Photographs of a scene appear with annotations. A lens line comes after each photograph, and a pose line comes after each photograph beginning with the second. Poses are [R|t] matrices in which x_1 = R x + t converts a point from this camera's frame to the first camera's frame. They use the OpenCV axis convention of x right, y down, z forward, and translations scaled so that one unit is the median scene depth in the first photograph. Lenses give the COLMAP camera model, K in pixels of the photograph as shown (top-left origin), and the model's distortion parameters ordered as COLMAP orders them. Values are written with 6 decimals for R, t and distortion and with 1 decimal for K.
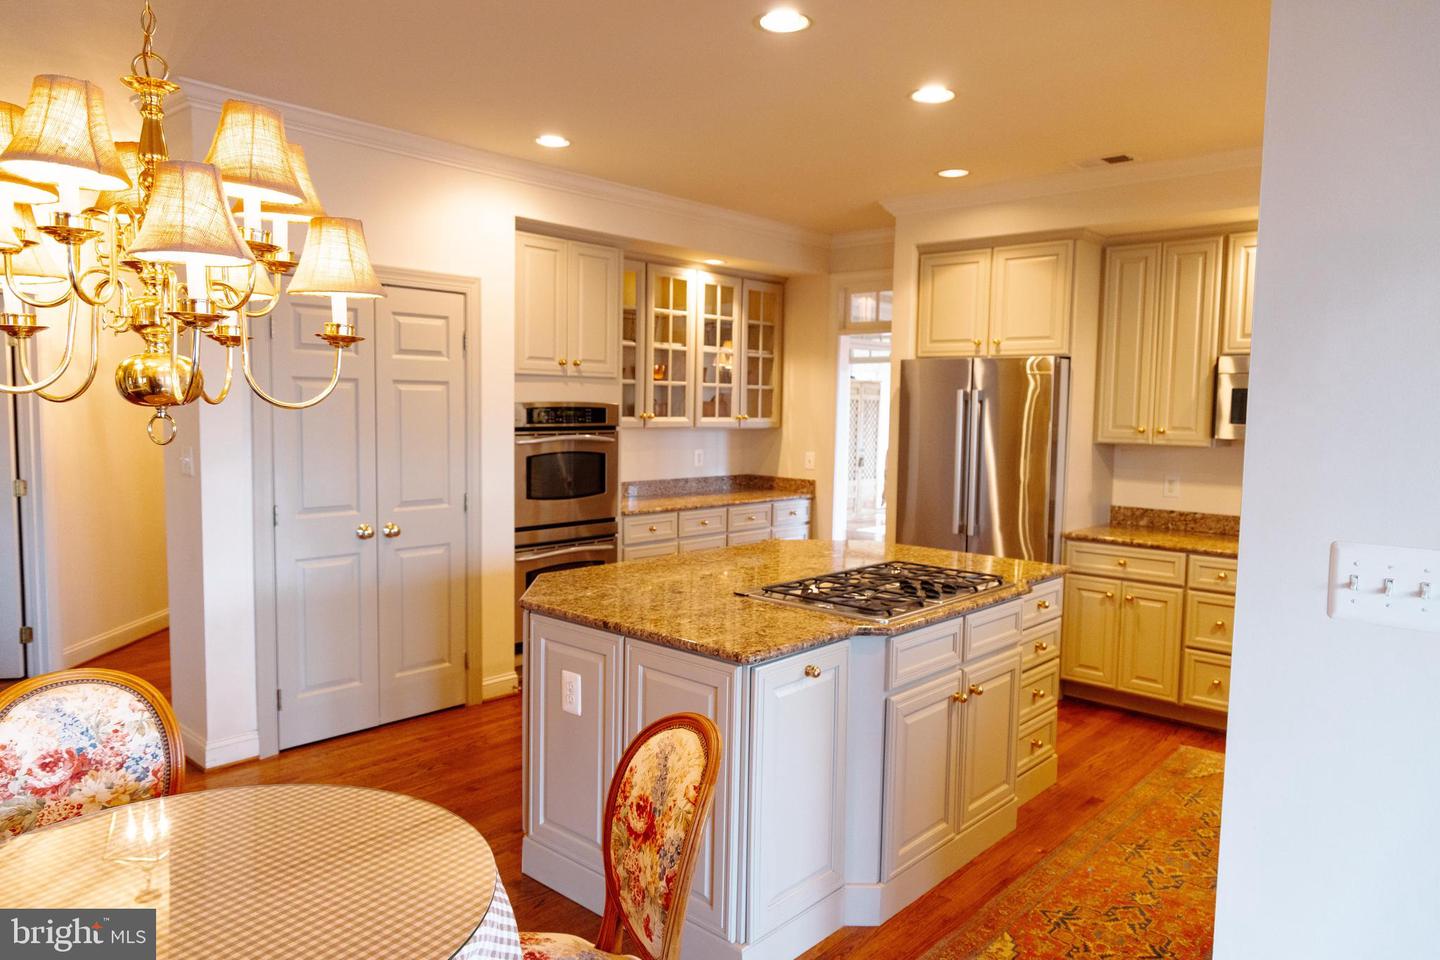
lens RADIAL K [[967.5, 0, 712.0], [0, 967.5, 469.6], [0, 0, 1]] dist [0.019227, -0.003182]
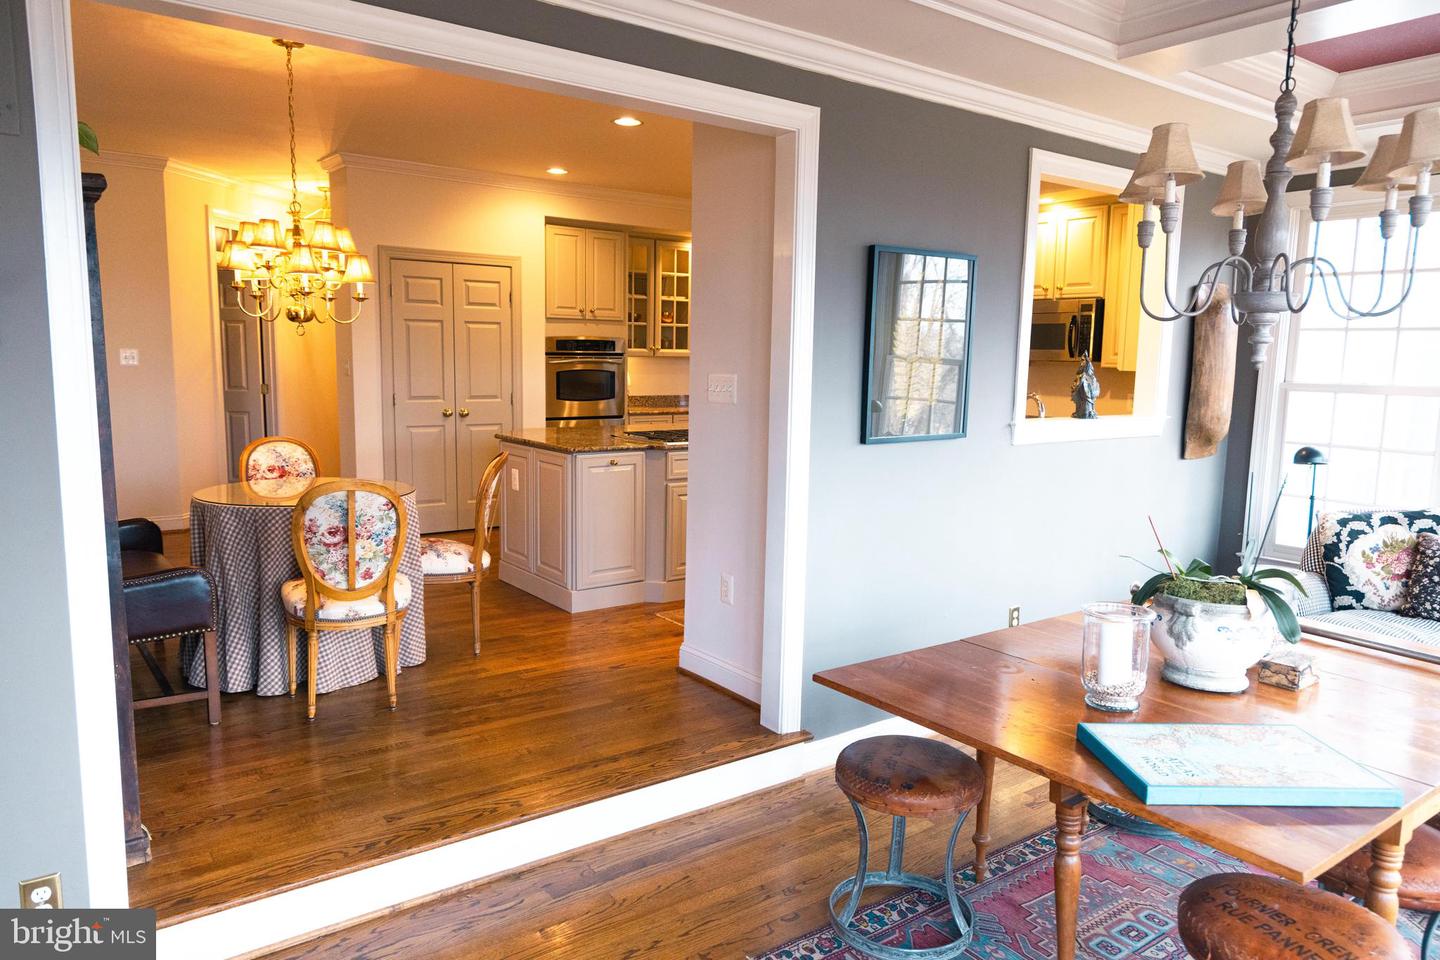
lens RADIAL K [[967.5, 0, 715.3], [0, 967.5, 481.6], [0, 0, 1]] dist [0.019227, -0.003182]
pose [[0.982066, 0.027234, -0.186562, 0.363250], [-0.015789, 0.997916, 0.062558, 0.062553], [0.187877, -0.058491, 0.980449, -0.493364]]
